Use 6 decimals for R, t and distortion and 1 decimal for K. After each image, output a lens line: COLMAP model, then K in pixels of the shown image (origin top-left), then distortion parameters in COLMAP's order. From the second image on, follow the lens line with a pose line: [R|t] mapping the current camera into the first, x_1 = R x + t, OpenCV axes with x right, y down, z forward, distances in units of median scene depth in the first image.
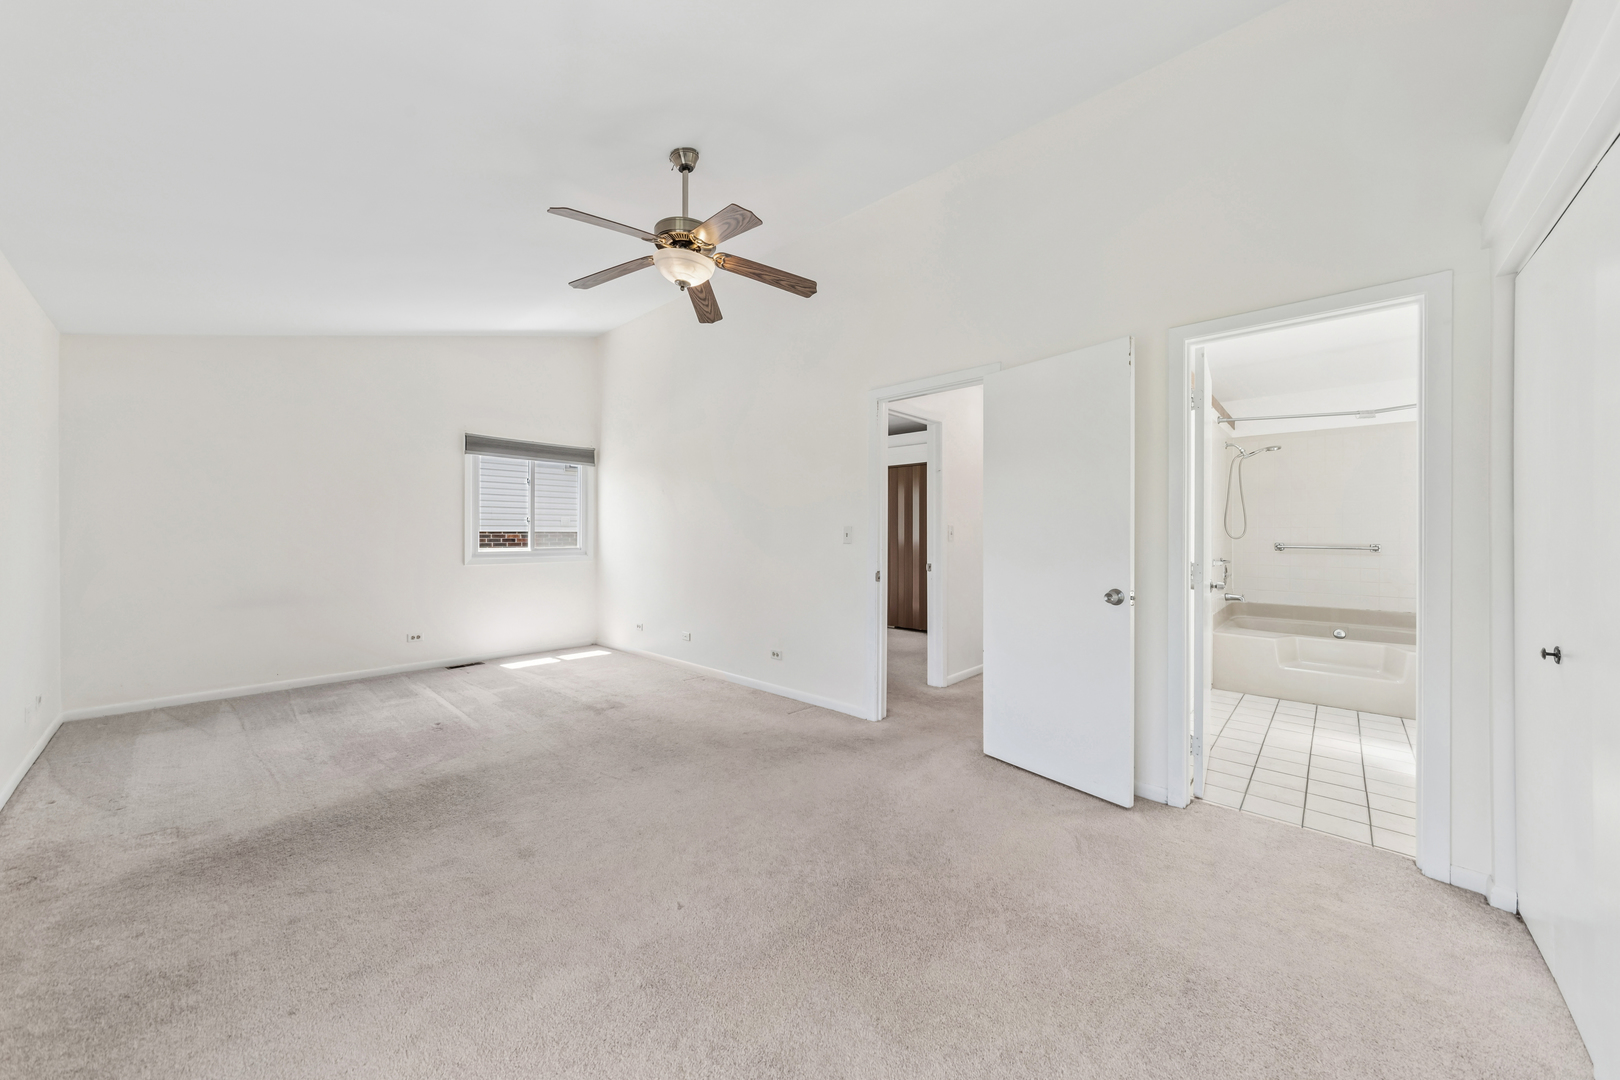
lens RADIAL K [[565.9, 0, 812.4], [0, 565.9, 529.4], [0, 0, 1]] dist [-0.000689, 0.000054]
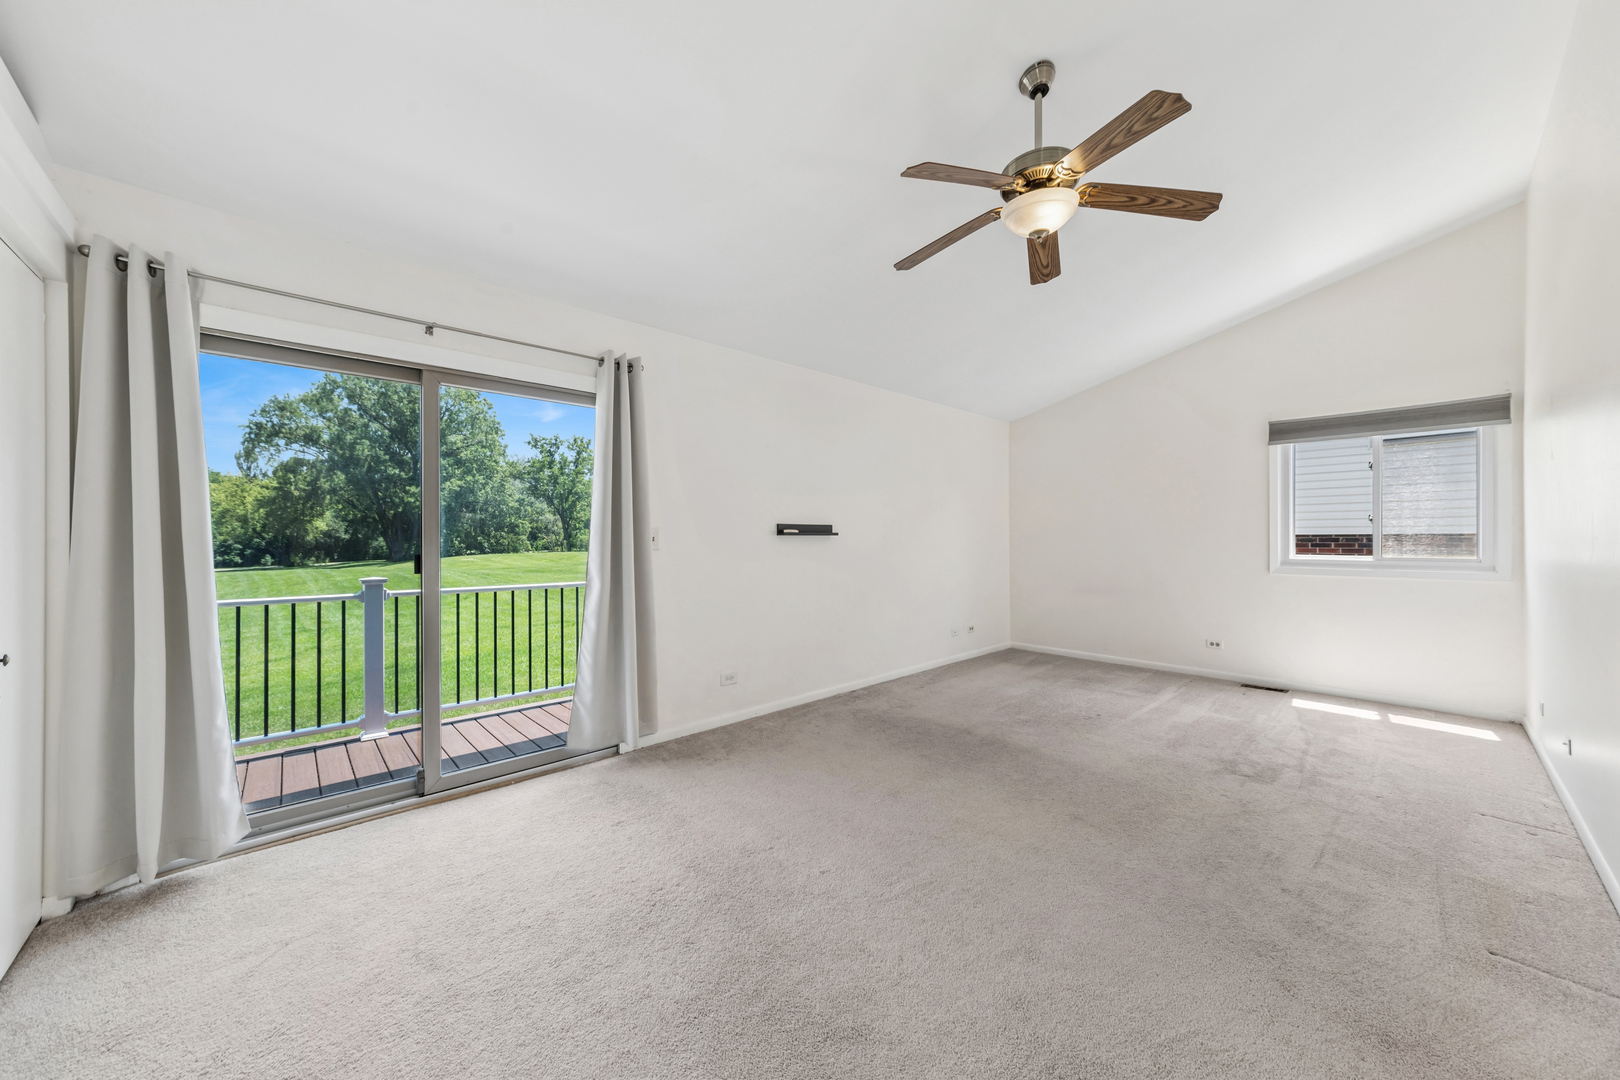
lens RADIAL K [[565.9, 0, 812.4], [0, 565.9, 529.4], [0, 0, 1]] dist [-0.000689, 0.000054]
pose [[-0.066386, -0.018662, -0.997619, 0.313535], [0.011373, 0.999746, -0.019459, 0.004314], [0.997729, -0.012638, -0.066157, 0.371029]]
